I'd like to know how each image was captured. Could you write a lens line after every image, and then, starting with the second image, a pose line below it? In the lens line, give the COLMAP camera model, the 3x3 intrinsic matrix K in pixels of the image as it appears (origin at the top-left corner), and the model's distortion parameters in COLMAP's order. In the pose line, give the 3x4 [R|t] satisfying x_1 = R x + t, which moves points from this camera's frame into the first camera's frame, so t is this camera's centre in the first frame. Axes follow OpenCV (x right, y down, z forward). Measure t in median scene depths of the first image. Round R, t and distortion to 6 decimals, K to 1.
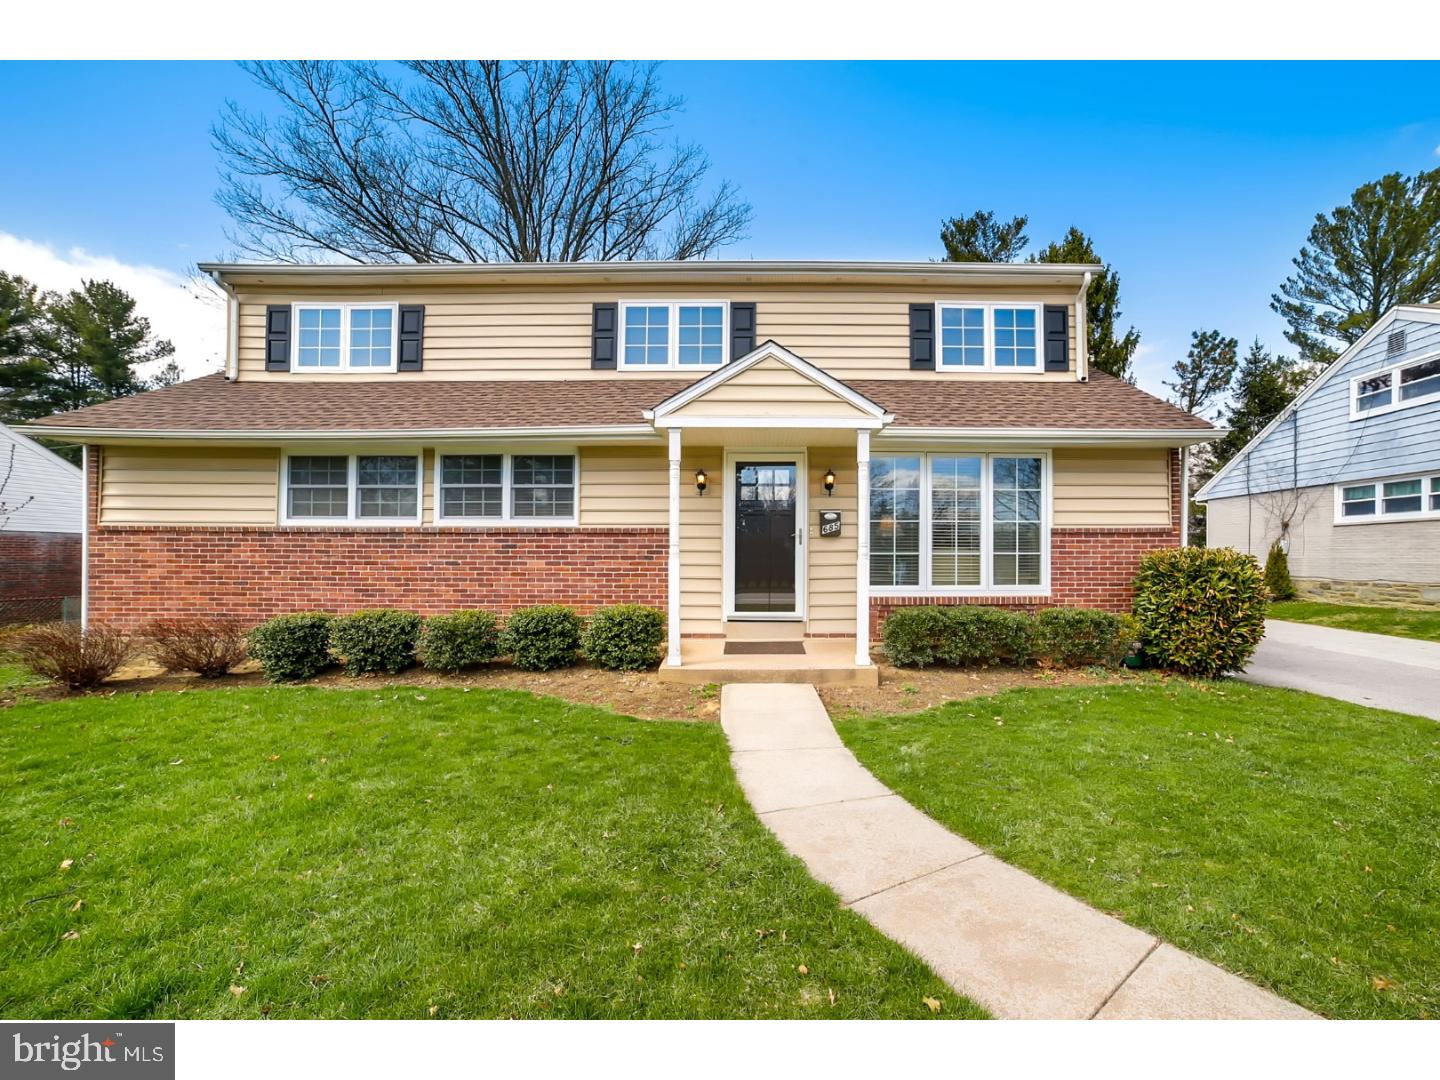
lens RADIAL K [[569.6, 0, 723.1], [0, 569.6, 548.2], [0, 0, 1]] dist [-0.030318, 0.000038]
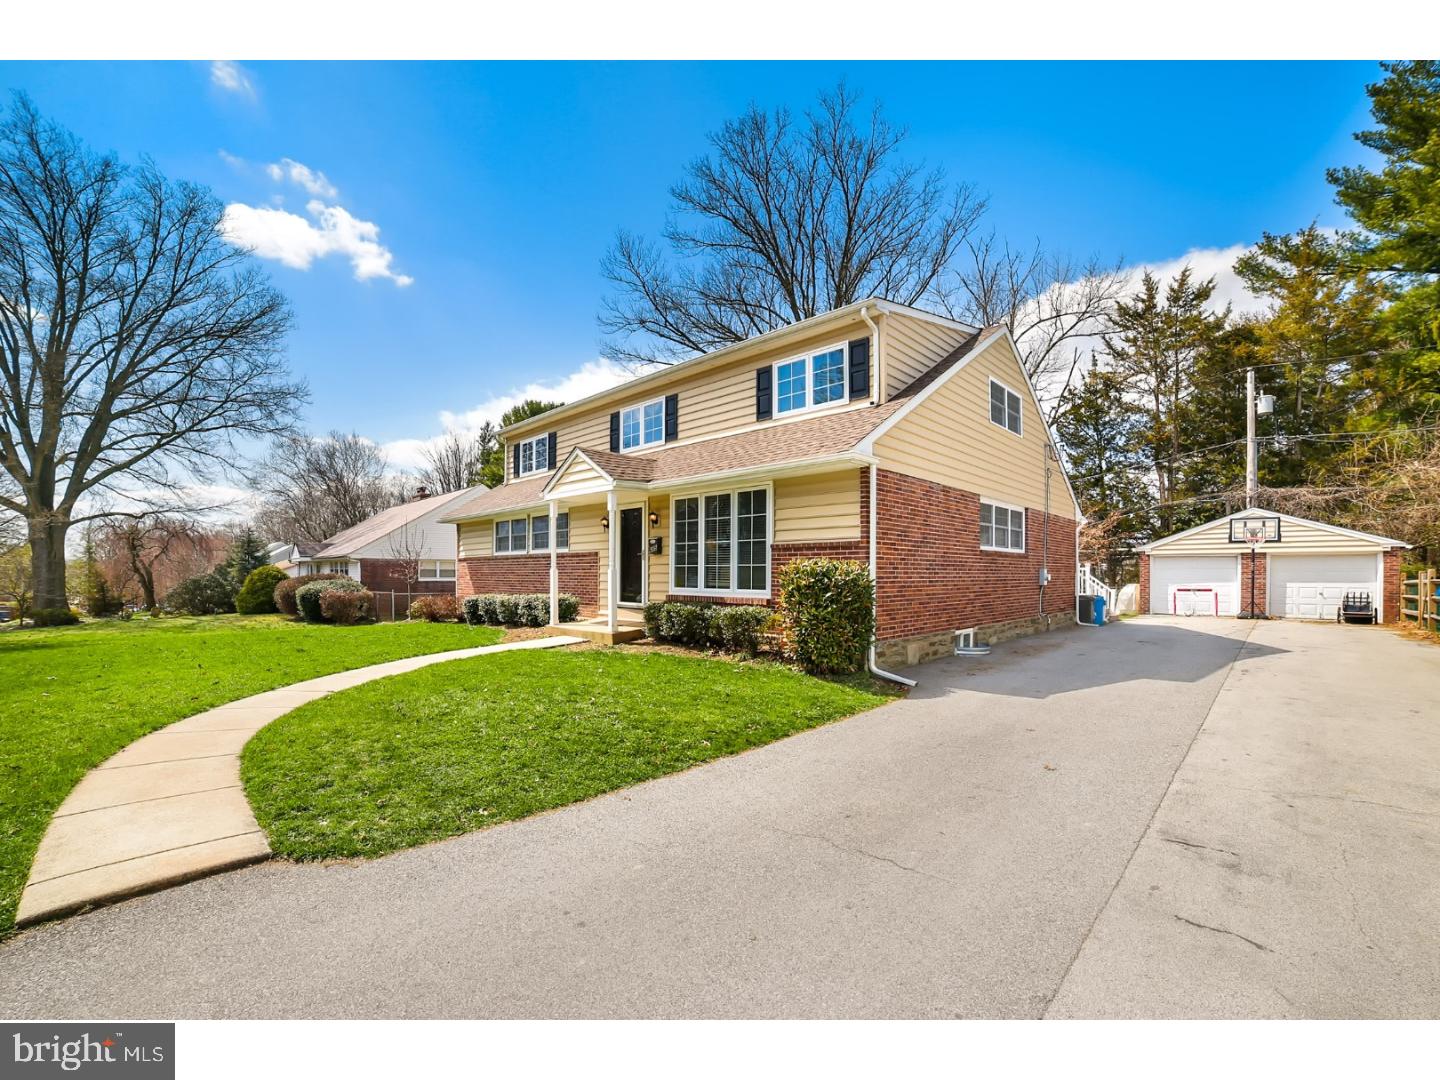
lens RADIAL K [[569.6, 0, 724.3], [0, 569.6, 550.3], [0, 0, 1]] dist [-0.030318, 0.000038]
pose [[0.743637, -0.026726, -0.668049, 1.127705], [0.017506, 0.999636, -0.020505, 0.000773], [0.668355, 0.003554, 0.743834, -0.006658]]
